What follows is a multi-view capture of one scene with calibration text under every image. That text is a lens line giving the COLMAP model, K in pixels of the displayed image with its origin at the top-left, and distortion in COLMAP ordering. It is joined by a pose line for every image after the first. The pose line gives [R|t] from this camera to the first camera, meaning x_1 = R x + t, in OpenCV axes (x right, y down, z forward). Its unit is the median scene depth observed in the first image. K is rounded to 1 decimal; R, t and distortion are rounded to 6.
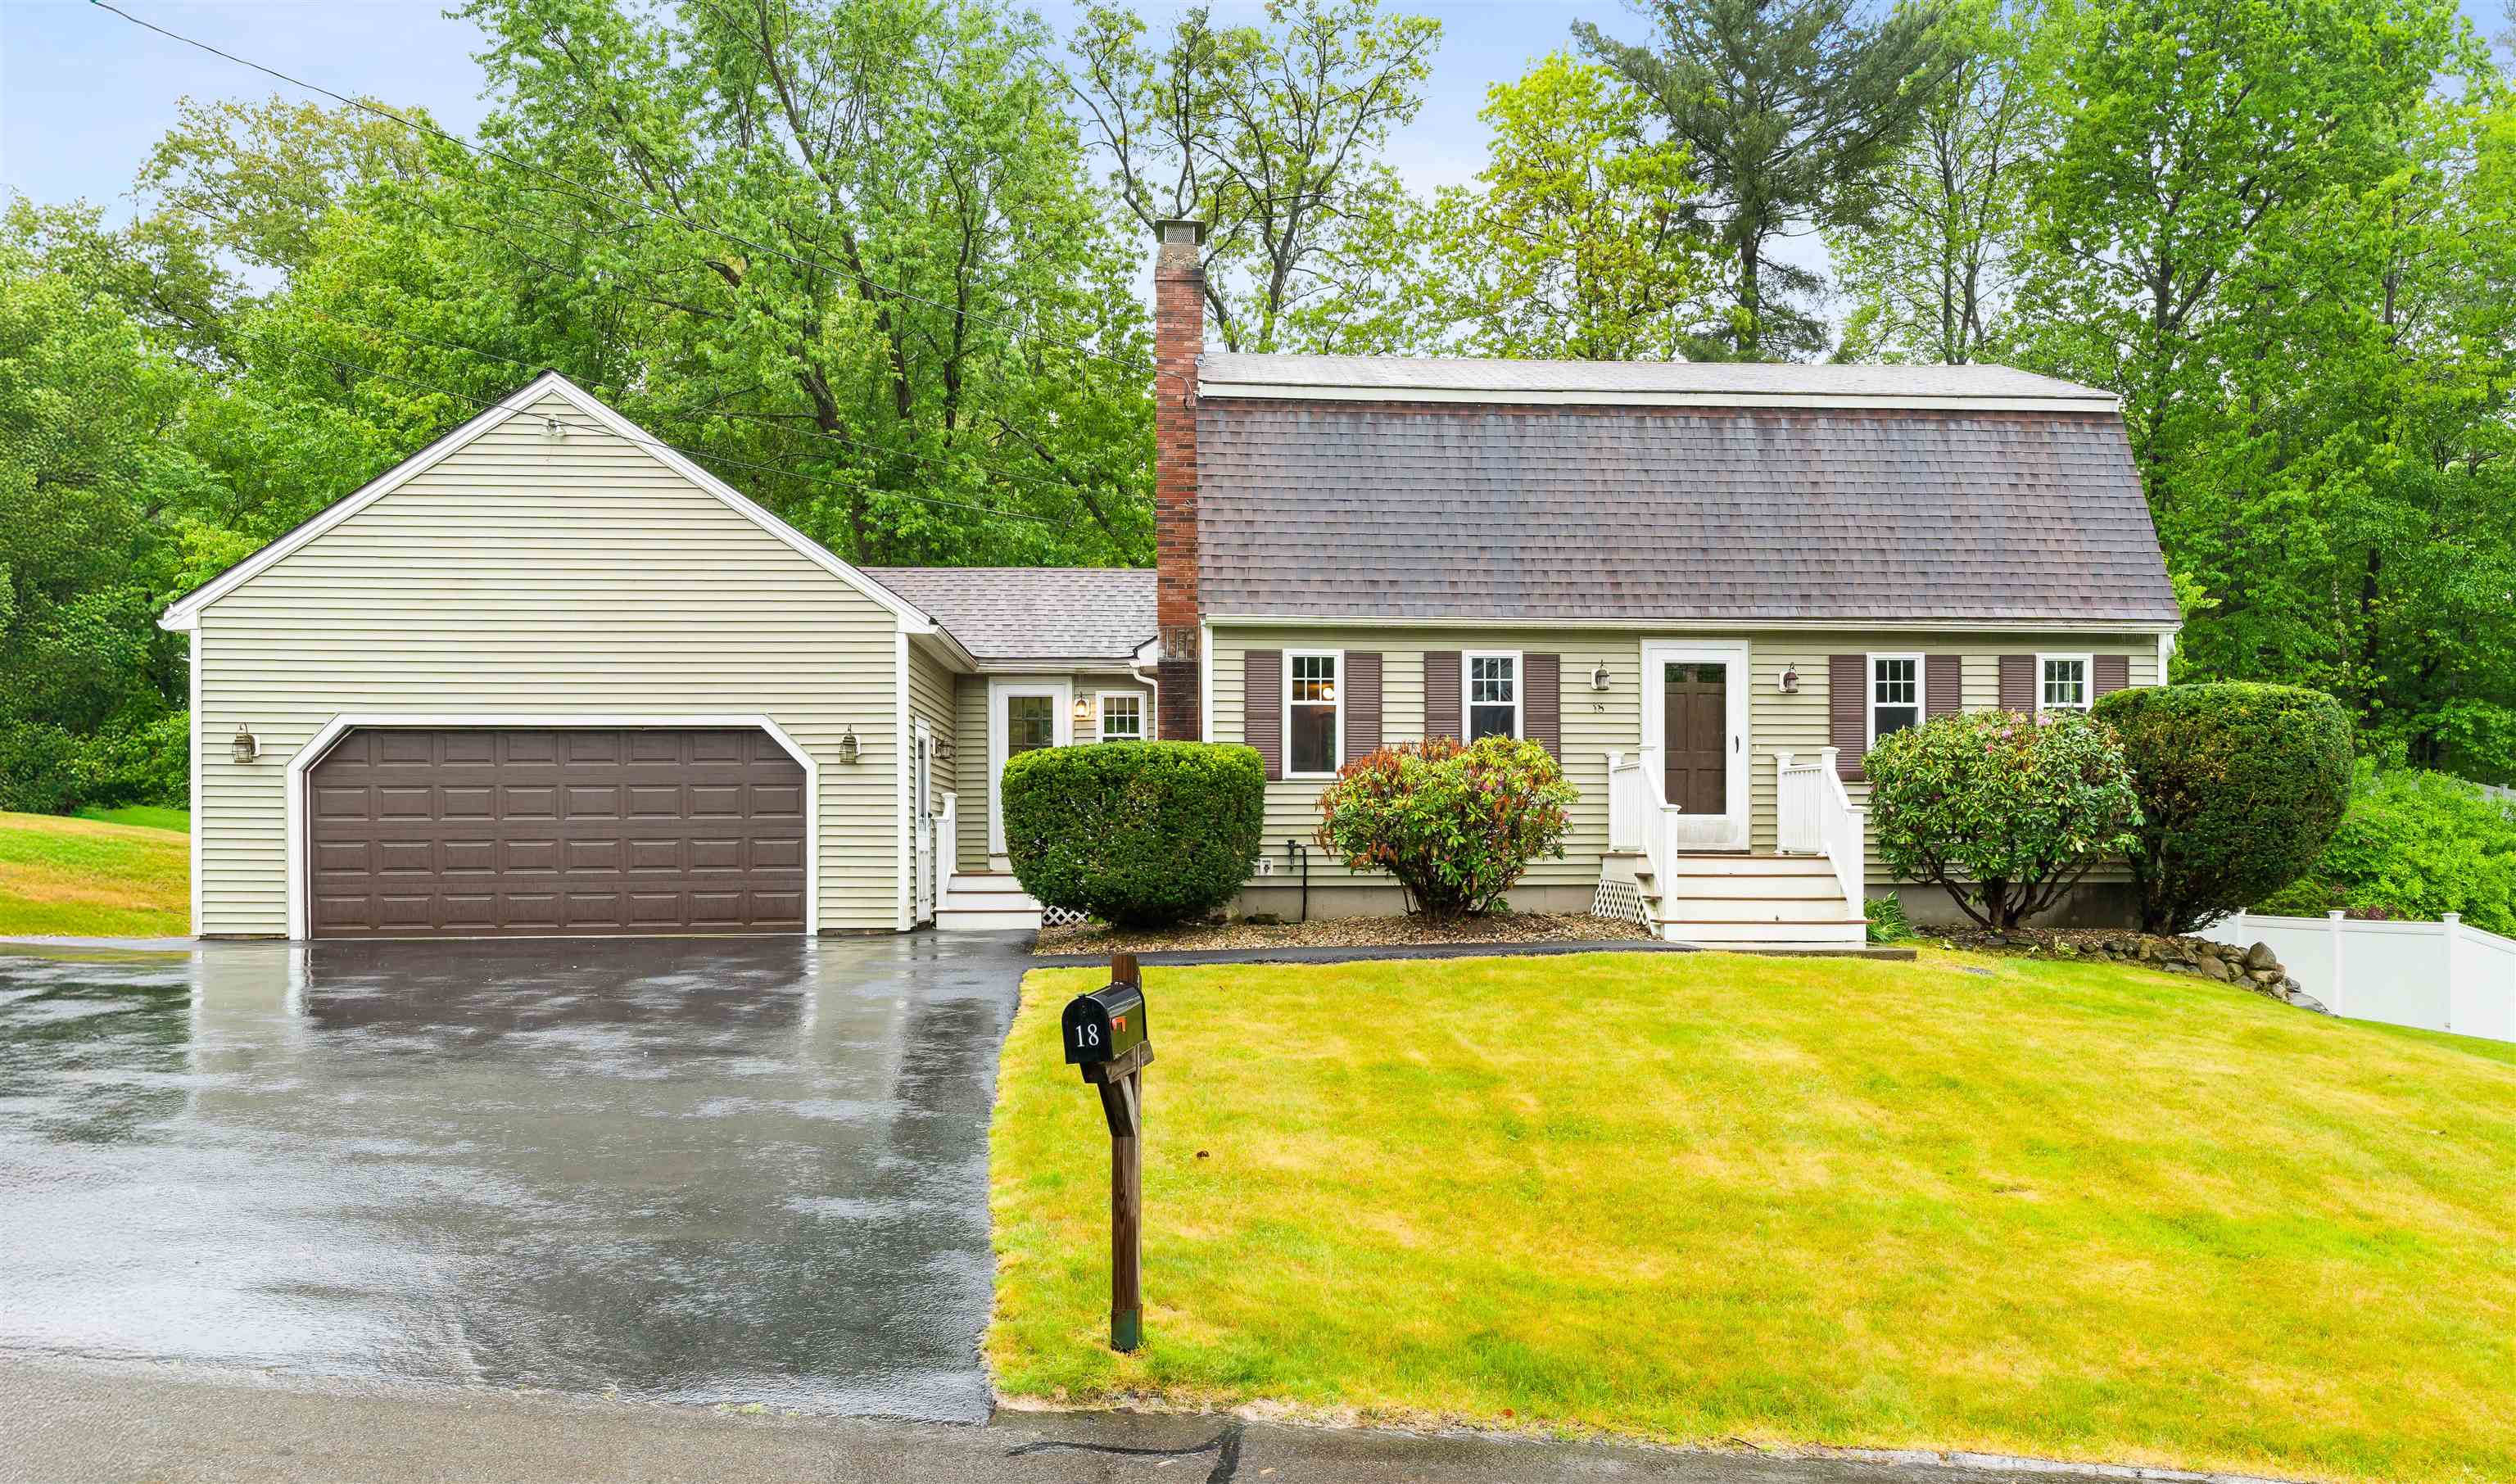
lens RADIAL K [[1554.6, 0, 1407.9], [0, 1554.6, 744.8], [0, 0, 1]] dist [0.009894, 0.000326]
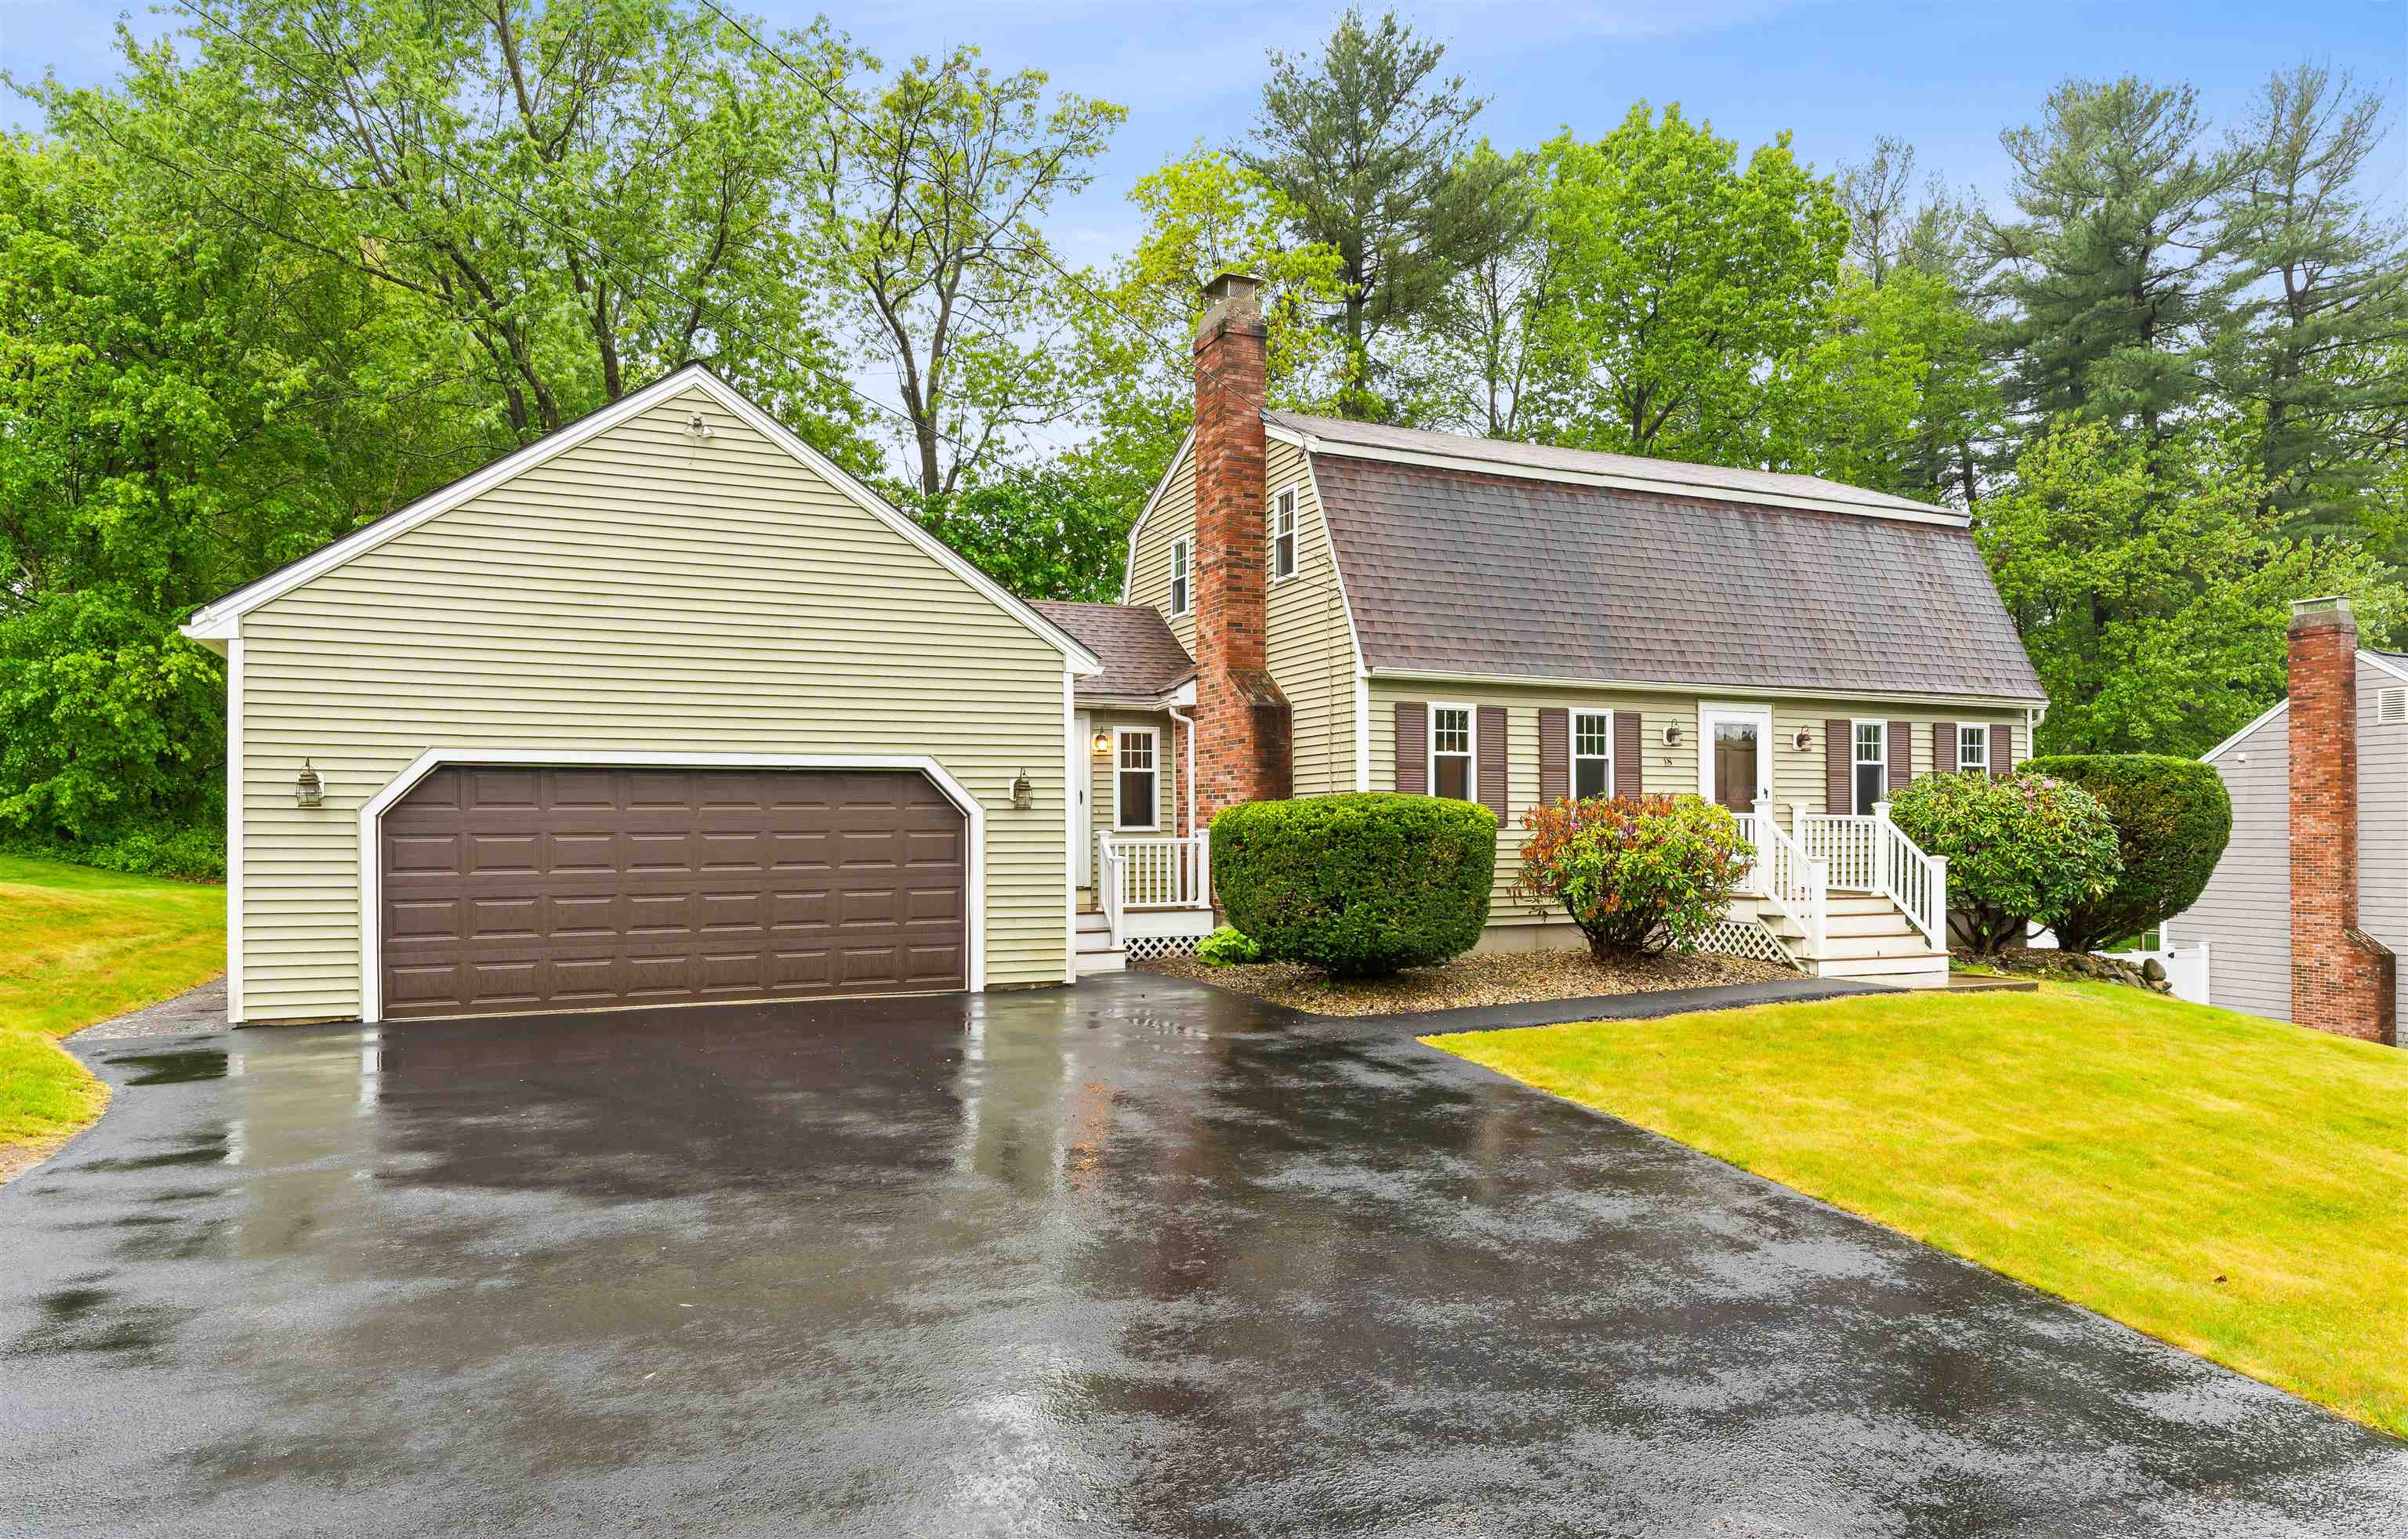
lens RADIAL K [[1381.9, 0, 1204.0], [0, 1381.9, 769.5], [0, 0, 1]] dist [0.020152, 0.000358]
pose [[0.949195, 0.013698, 0.314390, -0.511145], [-0.013132, 0.999906, -0.003918, -0.010285], [-0.314415, -0.000410, 0.949286, 0.162024]]
